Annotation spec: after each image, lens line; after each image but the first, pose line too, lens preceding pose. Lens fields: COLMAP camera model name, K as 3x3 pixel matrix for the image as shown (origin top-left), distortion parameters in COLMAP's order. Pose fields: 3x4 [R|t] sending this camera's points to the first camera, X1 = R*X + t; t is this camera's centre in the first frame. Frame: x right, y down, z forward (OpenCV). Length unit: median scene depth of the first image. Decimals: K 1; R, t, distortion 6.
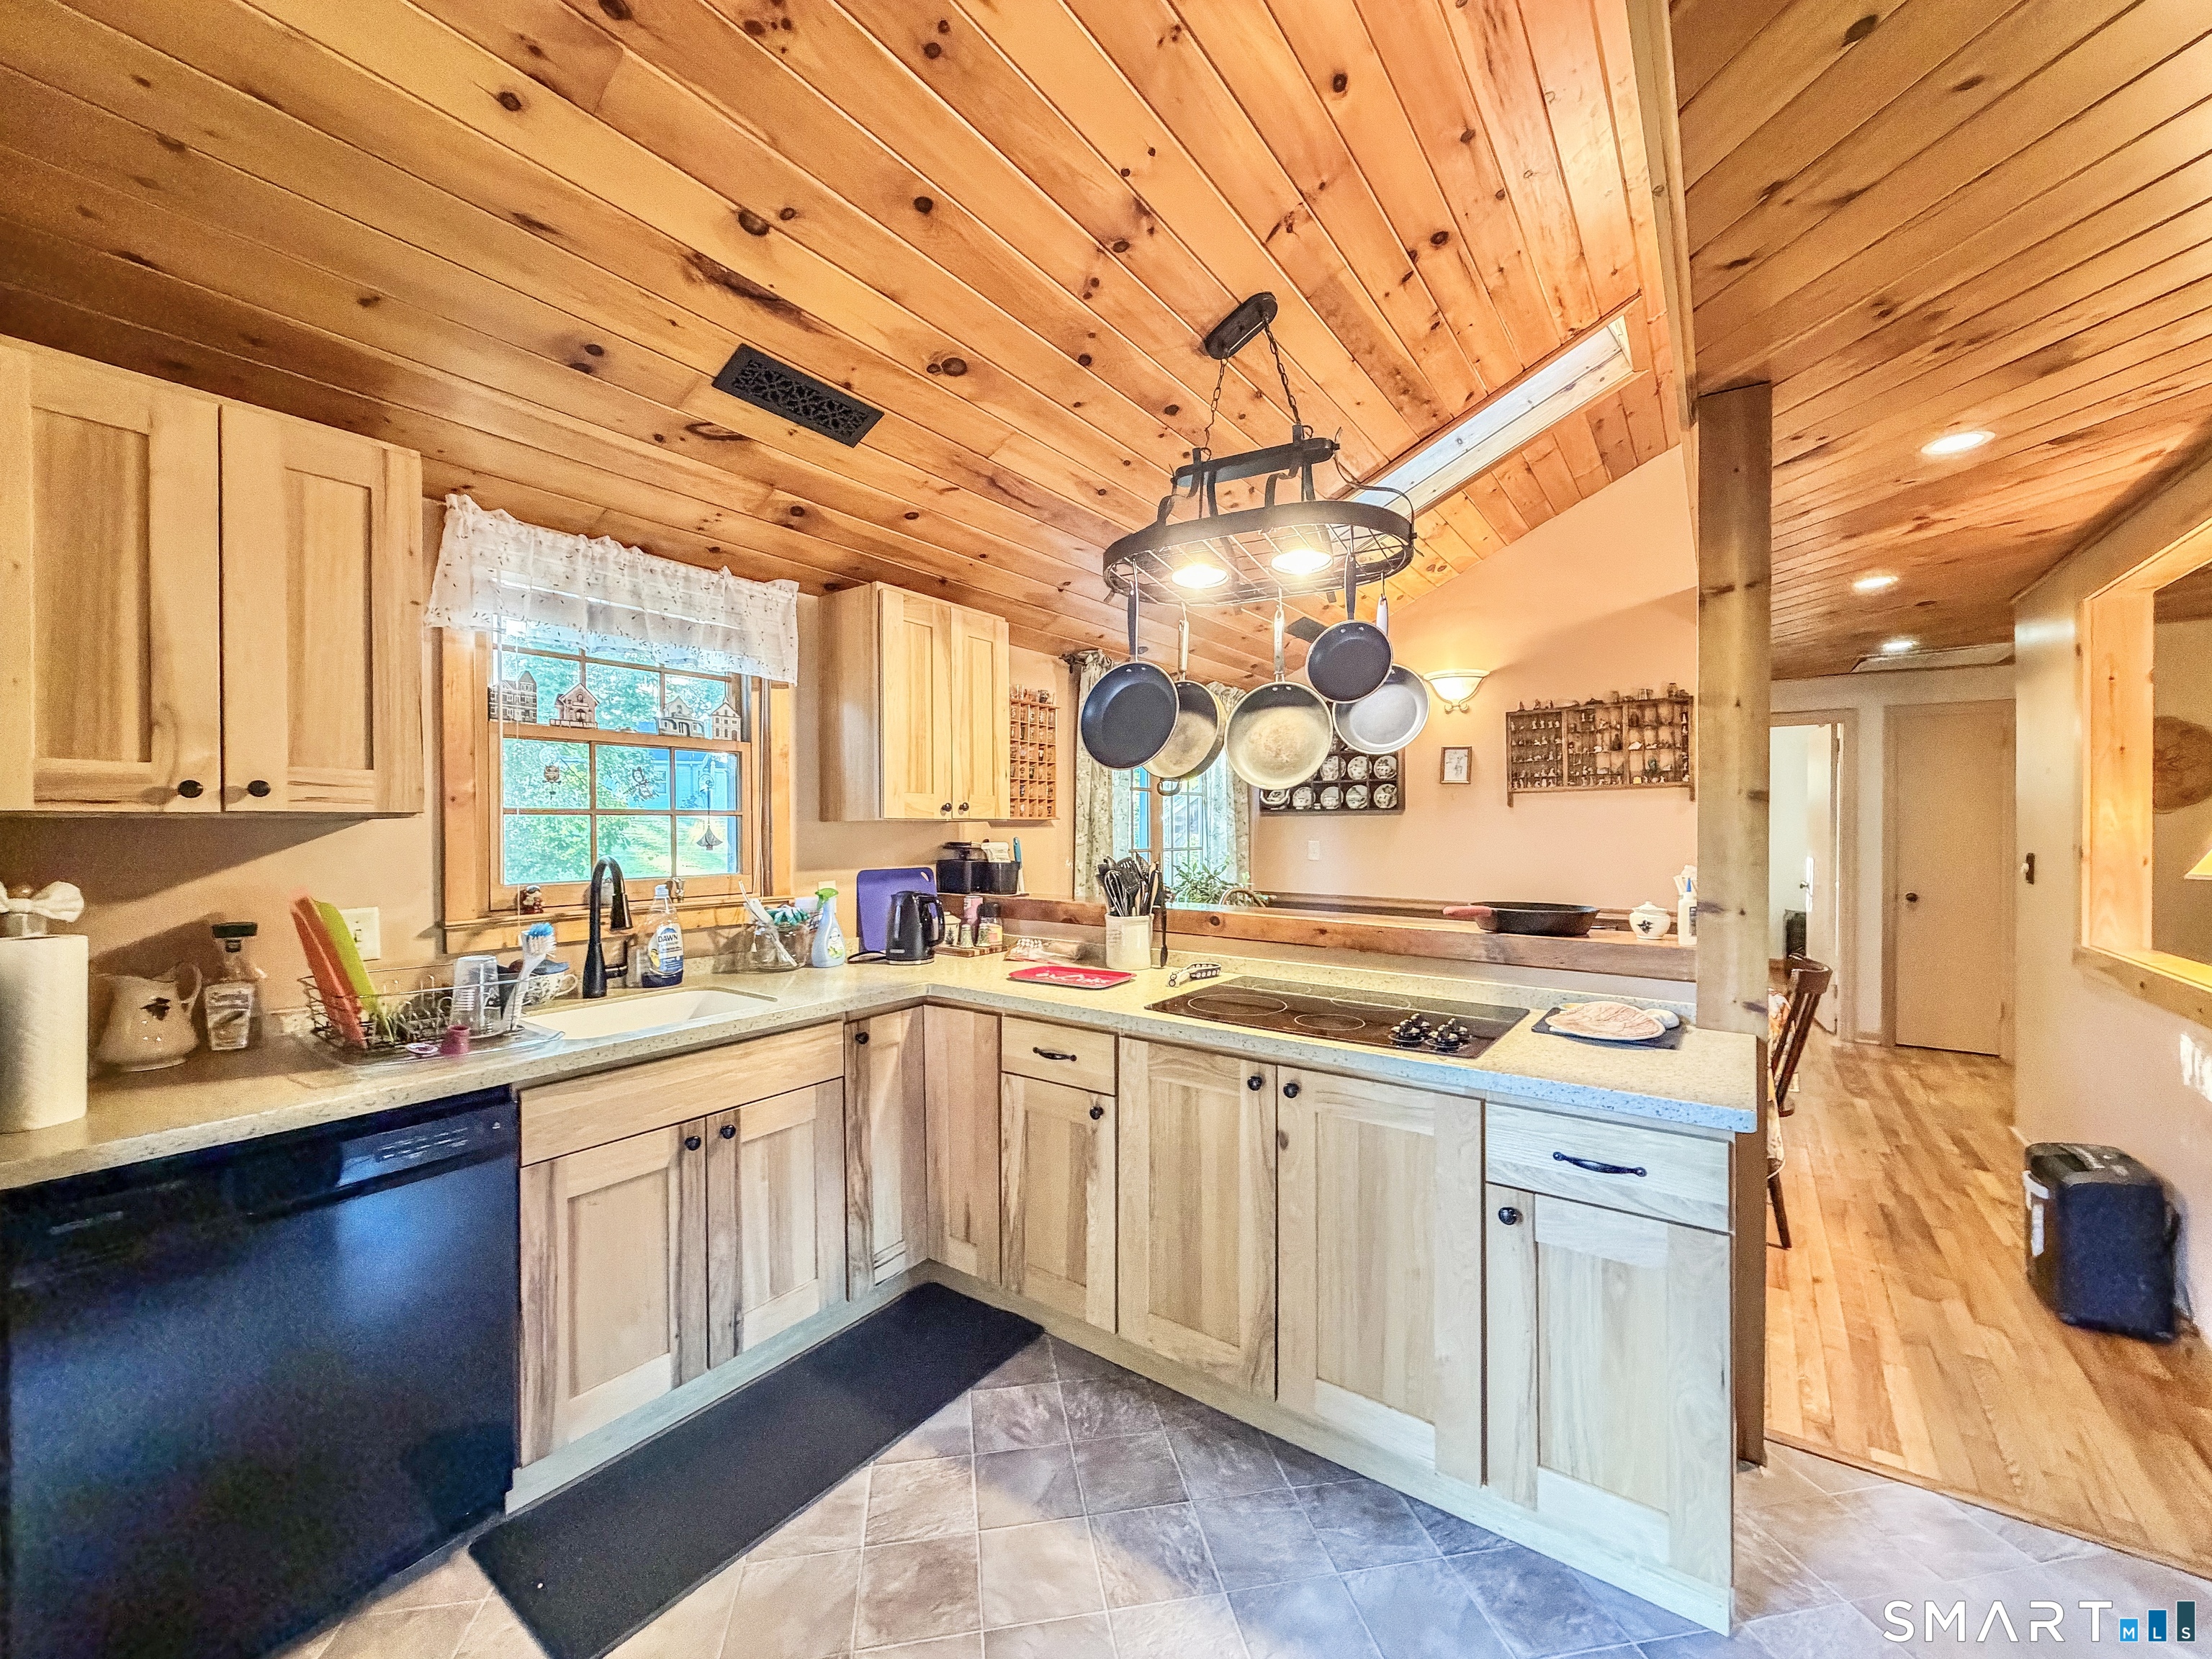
lens RADIAL K [[899.7, 0, 1102.5], [0, 899.7, 831.5], [0, 0, 1]] dist [0.008494, 0.000271]
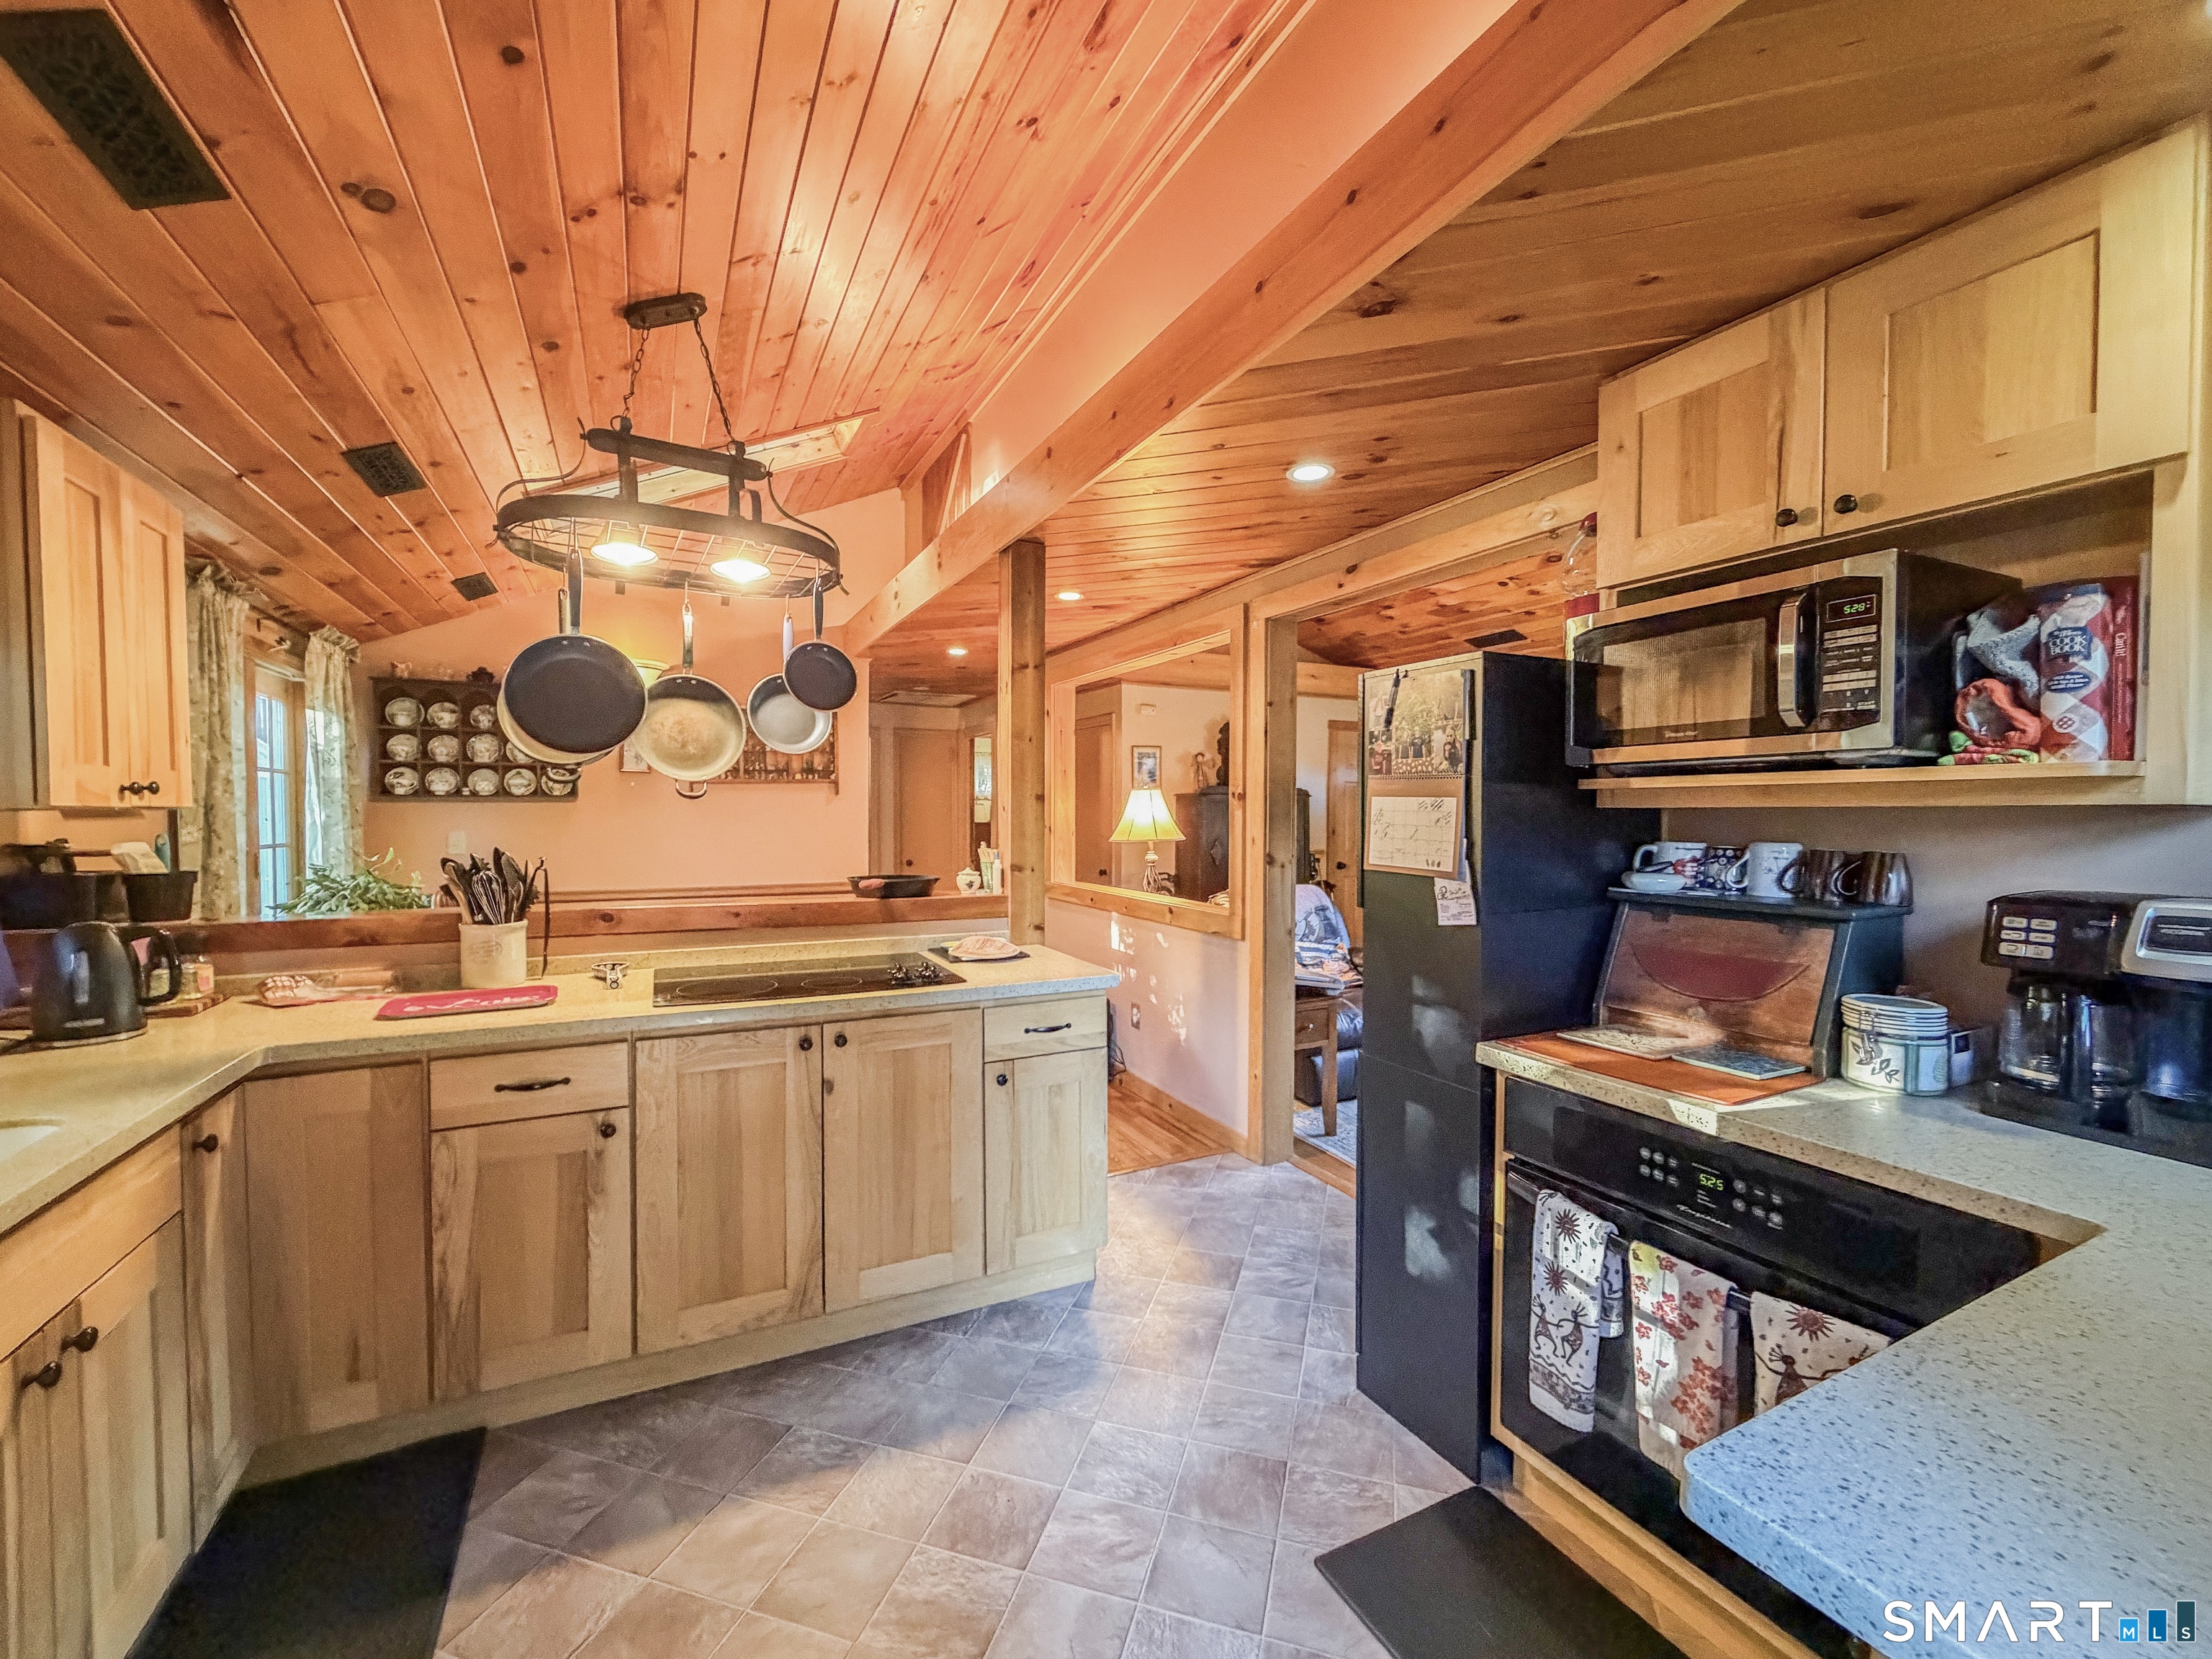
lens RADIAL K [[899.7, 0, 1121.7], [0, 899.7, 833.0], [0, 0, 1]] dist [0.008494, 0.000271]
pose [[0.453978, -0.021350, 0.890757, -0.568925], [0.005117, 0.999759, 0.021355, -0.007728], [-0.890998, -0.005137, 0.453978, 0.114228]]
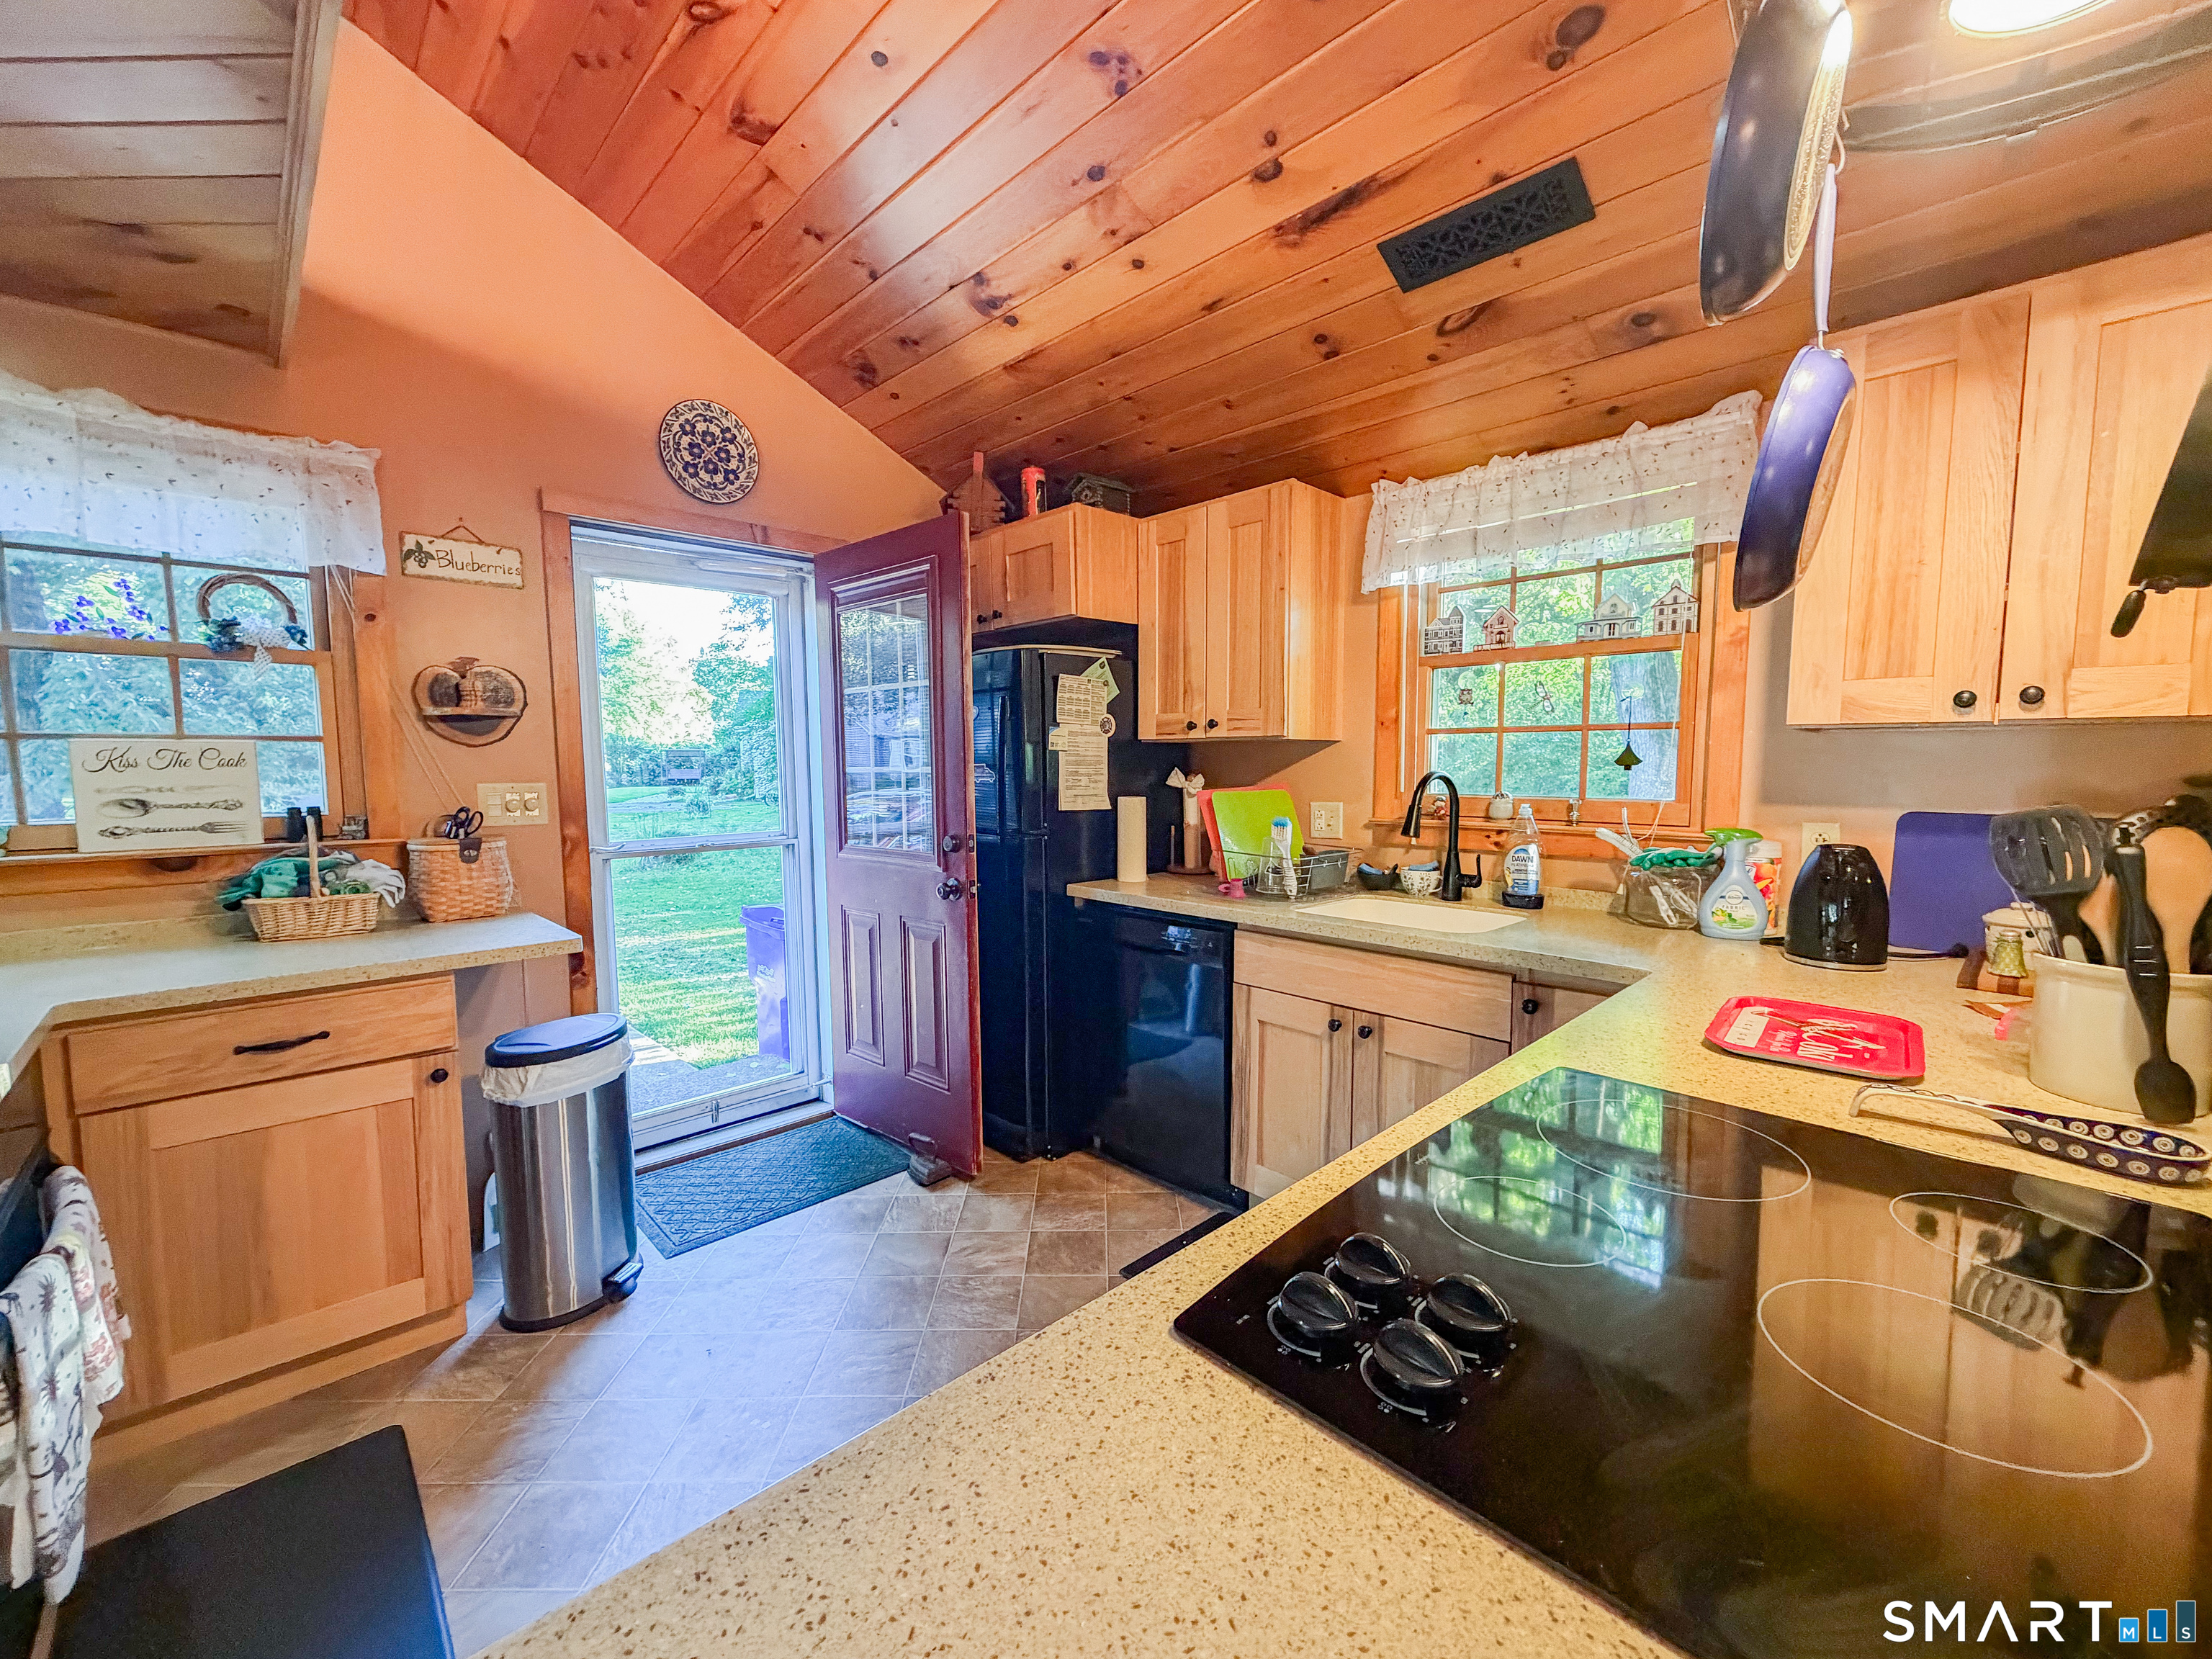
lens RADIAL K [[899.7, 0, 1095.7], [0, 899.7, 830.2], [0, 0, 1]] dist [0.008494, 0.000271]
pose [[-0.185931, 0.082883, -0.979061, 0.597815], [-0.001472, 0.996411, 0.084632, 0.007040], [0.982562, 0.017177, -0.185142, 0.799908]]
